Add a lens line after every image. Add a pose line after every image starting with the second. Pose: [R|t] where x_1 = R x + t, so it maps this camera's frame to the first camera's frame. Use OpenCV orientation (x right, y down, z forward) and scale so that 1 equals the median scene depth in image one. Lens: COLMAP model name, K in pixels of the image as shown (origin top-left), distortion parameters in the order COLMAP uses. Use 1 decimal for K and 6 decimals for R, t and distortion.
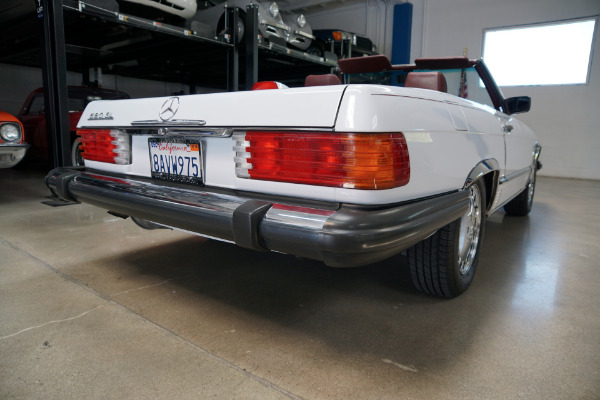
lens RADIAL K [[404.1, 0, 298.6], [0, 404.1, 205.2], [0, 0, 1]] dist [-0.122517, 0.076168]
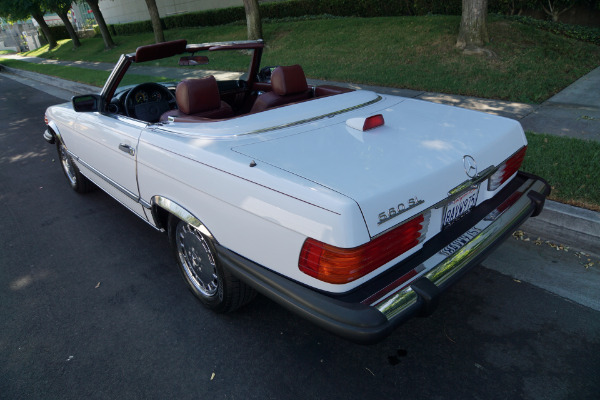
lens RADIAL K [[404.1, 0, 296.5], [0, 404.1, 211.2], [0, 0, 1]] dist [-0.122517, 0.076168]
pose [[0.196369, -0.453369, 0.869423, -1.312016], [0.236194, 0.882448, 0.406815, -0.630704], [-0.951657, 0.125466, 0.280368, 1.017262]]
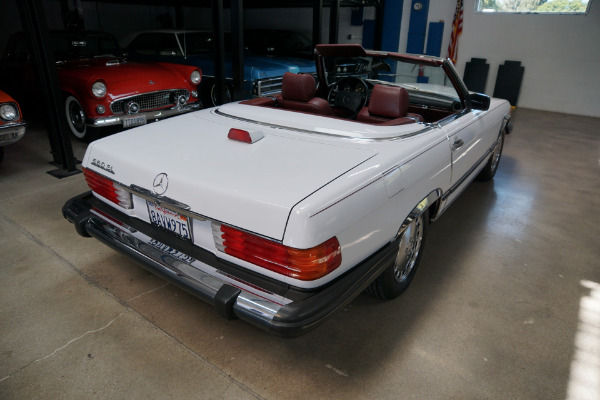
lens RADIAL K [[404.1, 0, 298.4], [0, 404.1, 206.7], [0, 0, 1]] dist [-0.122517, 0.076168]
pose [[0.999944, -0.008111, 0.006743, 0.085226], [0.006223, 0.969834, 0.243687, -0.411133], [-0.008516, -0.243631, 0.969831, -0.204084]]
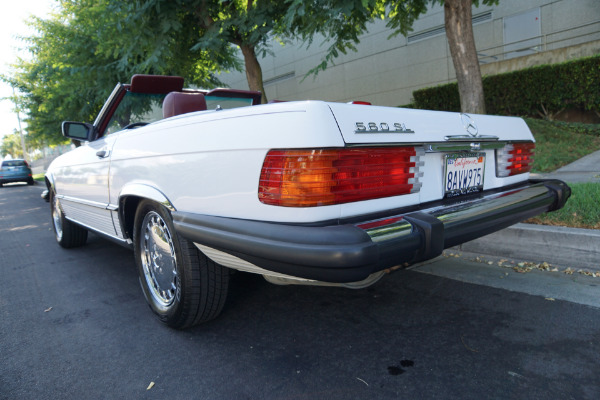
lens RADIAL K [[404.1, 0, 297.5], [0, 404.1, 210.8], [0, 0, 1]] dist [-0.122517, 0.076168]
pose [[0.231317, -0.162852, 0.959152, -1.258546], [0.233086, 0.966454, 0.107878, -0.207602], [-0.944544, 0.198611, 0.261516, 1.033778]]
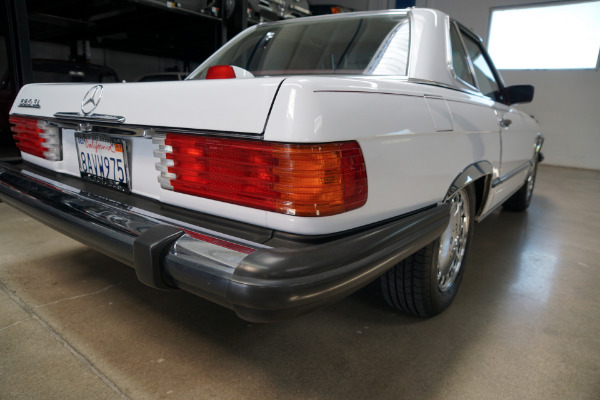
lens RADIAL K [[404.1, 0, 295.5], [0, 404.1, 205.9], [0, 0, 1]] dist [-0.122517, 0.076168]
pose [[0.999653, 0.025334, -0.007186, 0.099674], [-0.024885, 0.998072, 0.056854, -0.066094], [0.008613, -0.056656, 0.998357, 0.143969]]
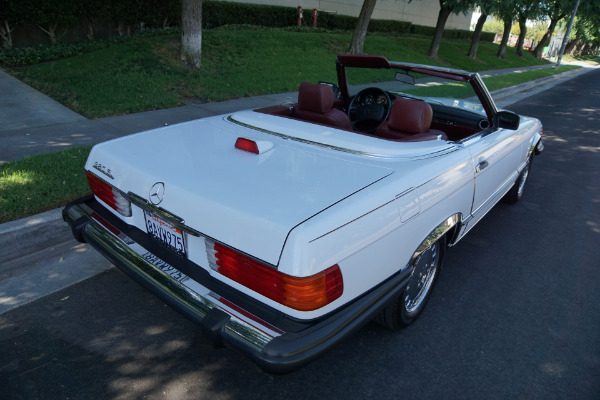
lens RADIAL K [[404.1, 0, 295.0], [0, 404.1, 207.4], [0, 0, 1]] dist [-0.122517, 0.076168]
pose [[0.997397, 0.050371, -0.051591, 0.124912], [-0.037344, 0.972950, 0.227977, -0.420879], [0.061679, -0.225457, 0.972299, -0.114277]]
